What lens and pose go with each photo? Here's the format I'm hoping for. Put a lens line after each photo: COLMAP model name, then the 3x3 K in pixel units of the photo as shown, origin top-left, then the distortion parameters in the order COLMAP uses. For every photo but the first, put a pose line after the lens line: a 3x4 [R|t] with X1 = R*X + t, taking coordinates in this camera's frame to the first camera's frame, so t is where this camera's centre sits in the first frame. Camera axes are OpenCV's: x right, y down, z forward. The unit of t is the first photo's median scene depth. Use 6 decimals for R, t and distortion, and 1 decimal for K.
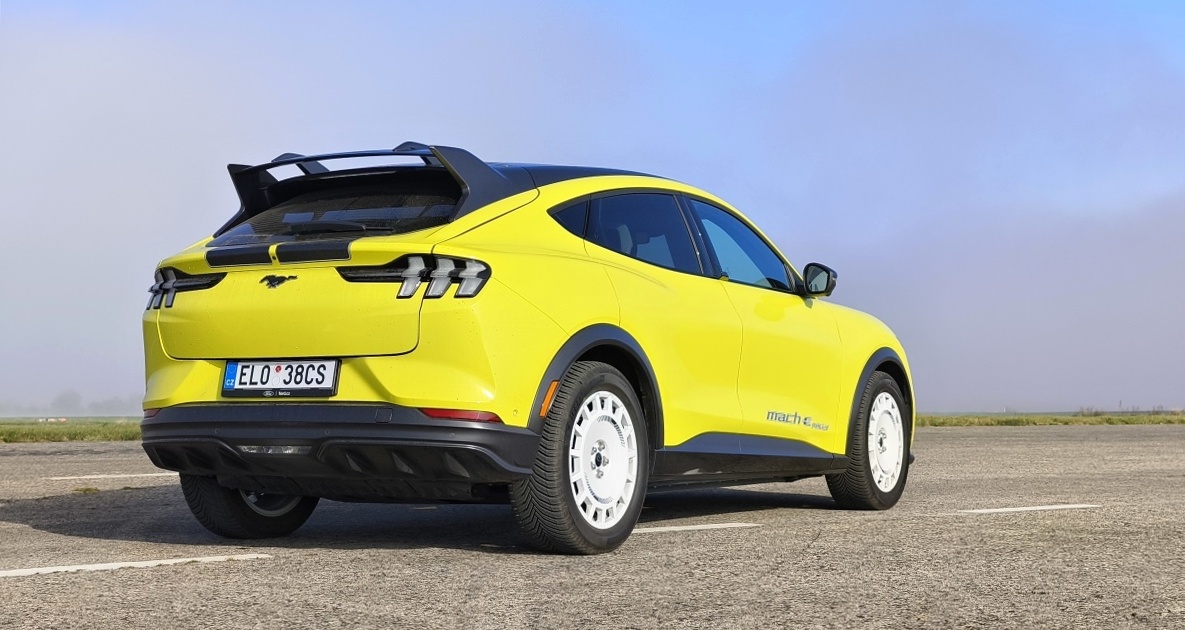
lens RADIAL K [[1954.1, 0, 590.0], [0, 1954.1, 313.9], [0, 0, 1]] dist [0.020619, 0.000000]
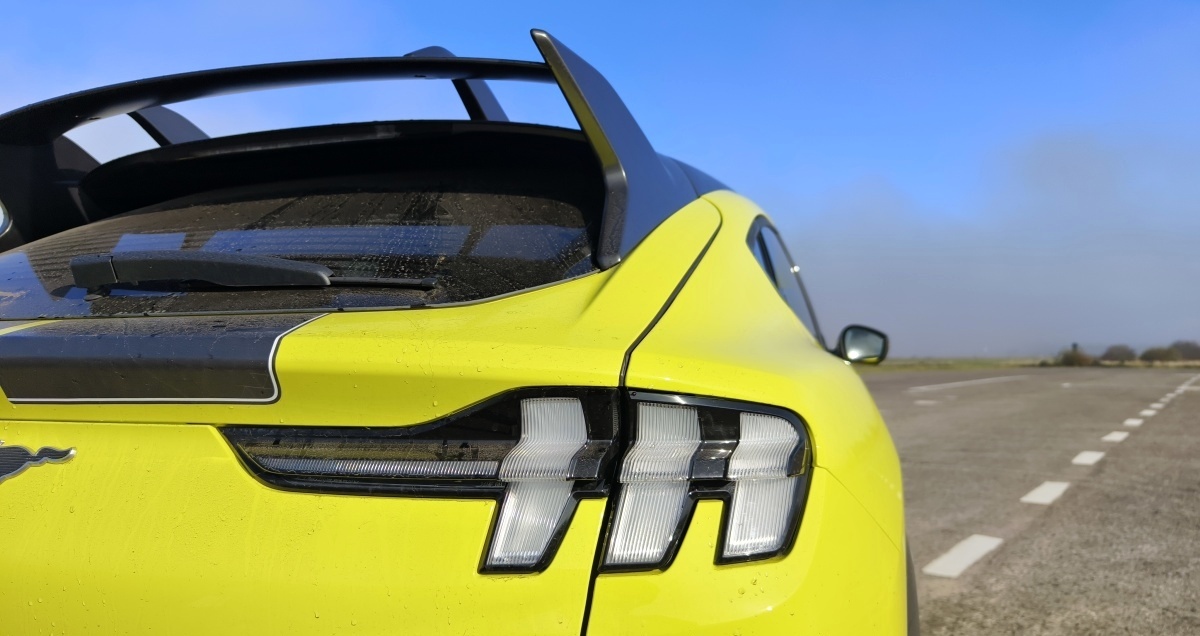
lens RADIAL K [[857.4, 0, 588.4], [0, 857.4, 317.4], [0, 0, 1]] dist [0.011866, -0.005930]
pose [[0.972078, 0.006028, 0.234581, -0.105327], [-0.008162, 0.999934, 0.008130, -0.038711], [-0.234516, -0.009818, 0.972063, 0.846923]]
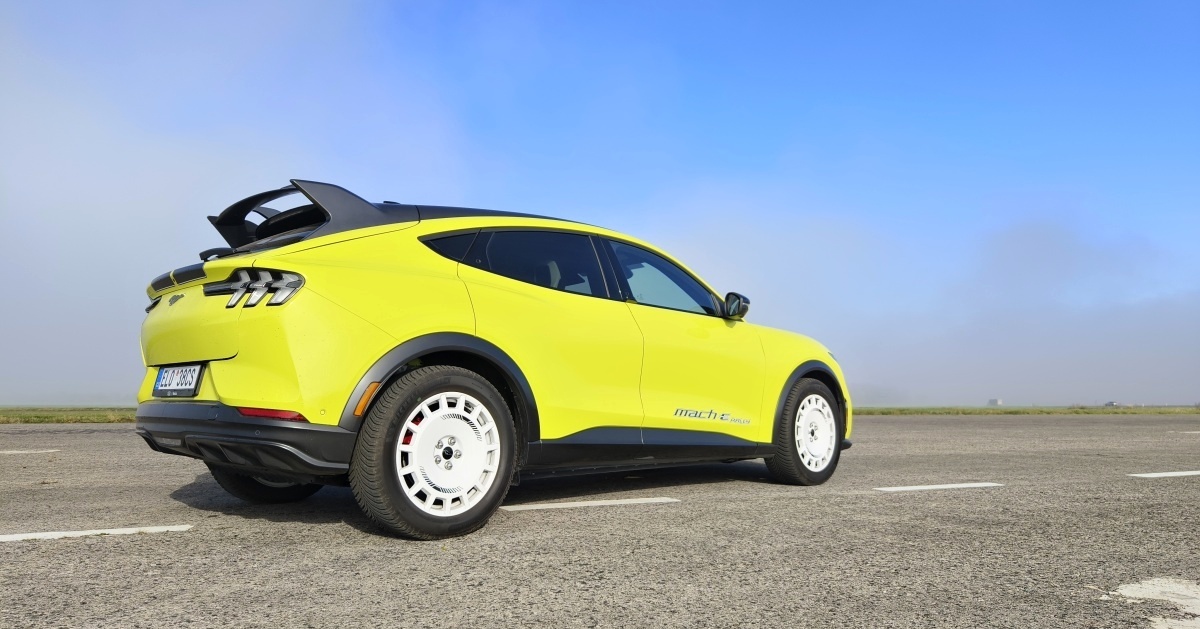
lens RADIAL K [[857.4, 0, 606.5], [0, 857.4, 313.7], [0, 0, 1]] dist [0.011866, -0.005930]
pose [[0.965709, -0.022435, -0.258656, 0.225570], [0.008286, 0.998415, -0.055665, 0.023125], [0.259495, 0.051613, 0.964364, 0.553315]]
